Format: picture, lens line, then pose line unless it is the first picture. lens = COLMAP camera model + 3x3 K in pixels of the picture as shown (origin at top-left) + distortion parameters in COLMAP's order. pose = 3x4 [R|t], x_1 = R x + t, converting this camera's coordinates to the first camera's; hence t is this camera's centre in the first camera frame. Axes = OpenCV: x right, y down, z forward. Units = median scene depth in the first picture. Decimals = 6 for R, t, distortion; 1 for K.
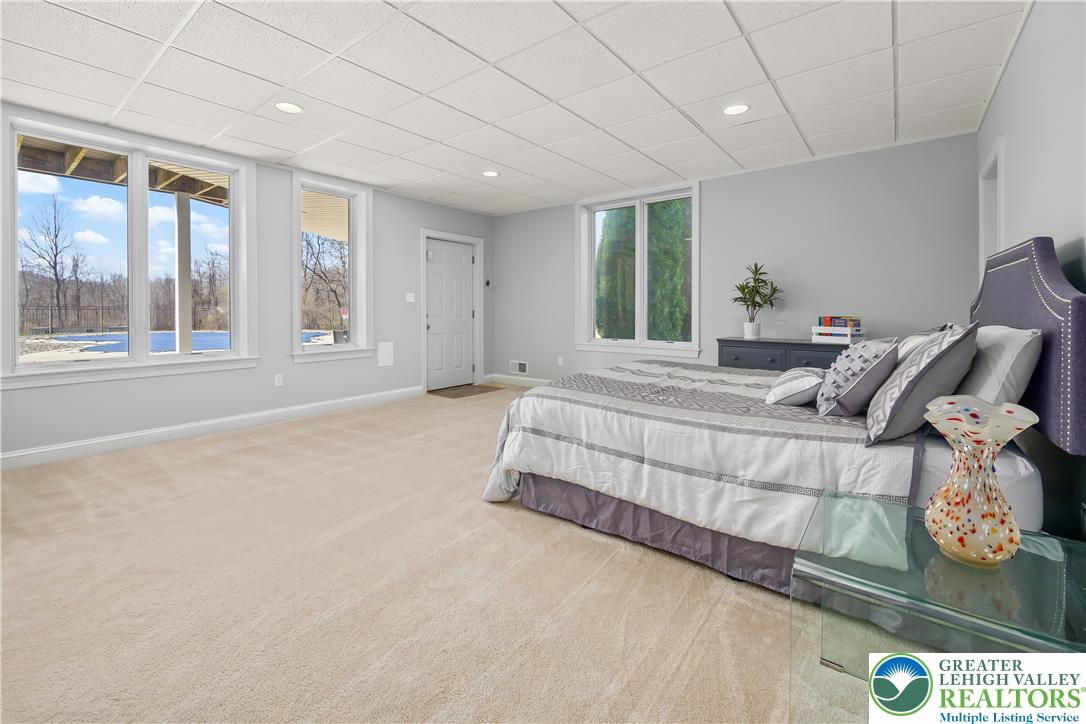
lens RADIAL K [[455.6, 0, 542.5], [0, 455.6, 305.3], [0, 0, 1]] dist [-0.003661, -0.000615]
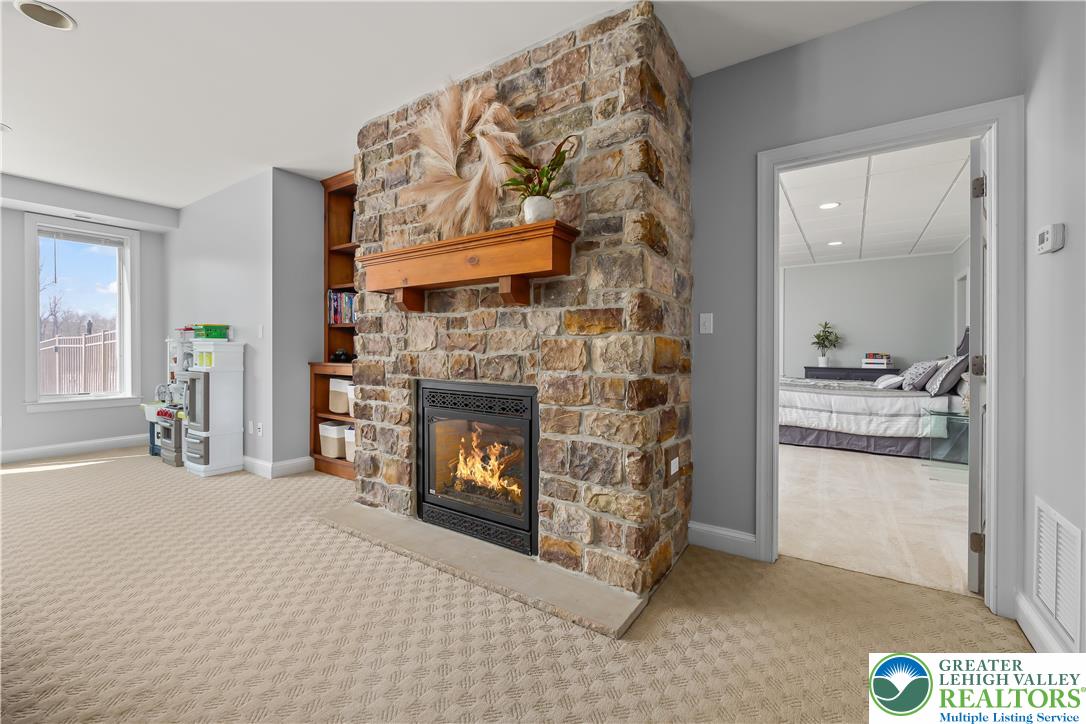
lens RADIAL K [[461.5, 0, 531.0], [0, 461.5, 350.9], [0, 0, 1]] dist [-0.001561, -0.000160]
pose [[0.998132, -0.002030, 0.061053, -1.570975], [0.001485, 0.999959, 0.008969, -0.003219], [-0.061069, -0.008862, 0.998094, -1.372224]]
